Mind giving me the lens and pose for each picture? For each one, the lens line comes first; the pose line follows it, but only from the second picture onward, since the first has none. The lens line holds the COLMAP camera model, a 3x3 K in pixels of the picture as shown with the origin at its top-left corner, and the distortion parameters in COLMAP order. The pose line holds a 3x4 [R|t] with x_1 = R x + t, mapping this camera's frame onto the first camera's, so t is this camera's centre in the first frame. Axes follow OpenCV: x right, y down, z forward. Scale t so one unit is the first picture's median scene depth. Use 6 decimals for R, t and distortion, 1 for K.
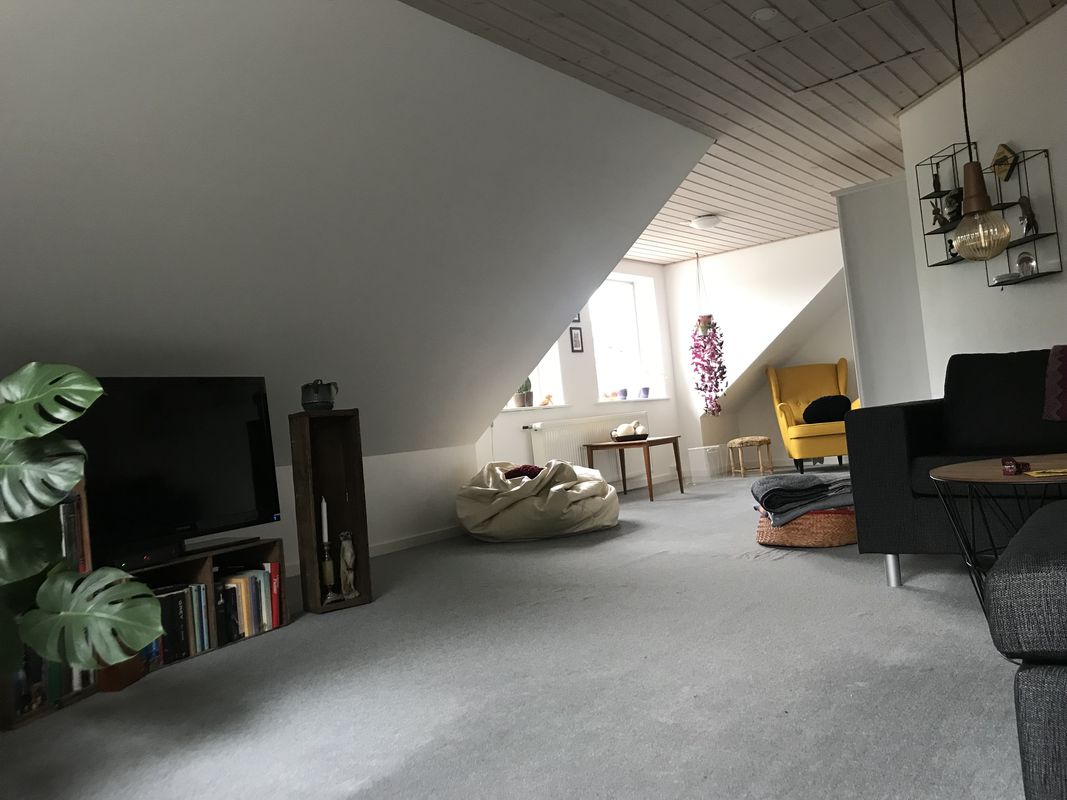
lens RADIAL K [[875.1, 0, 529.9], [0, 875.1, 395.9], [0, 0, 1]] dist [0.102193, -0.155044]
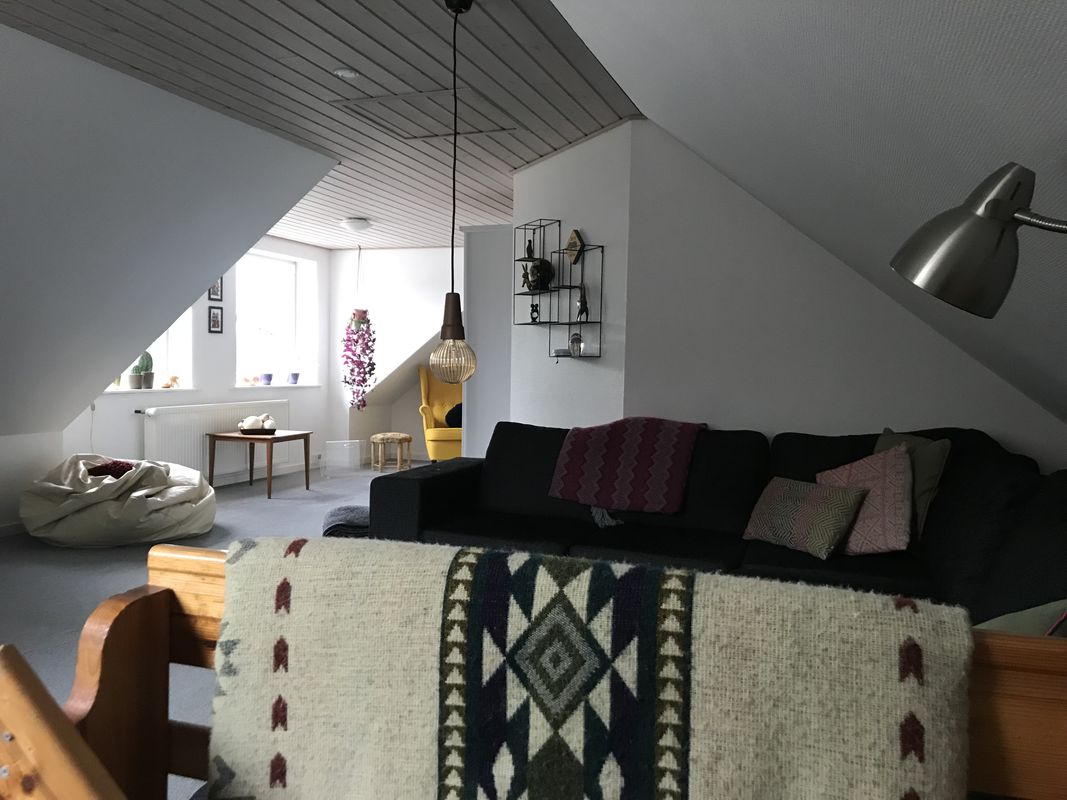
lens RADIAL K [[875.1, 0, 529.9], [0, 875.1, 395.9], [0, 0, 1]] dist [0.102193, -0.155044]
pose [[0.947643, 0.100867, 0.302984, 0.096747], [-0.120414, 0.991635, 0.046492, -0.070303], [-0.295760, -0.080541, 0.951861, -0.018827]]
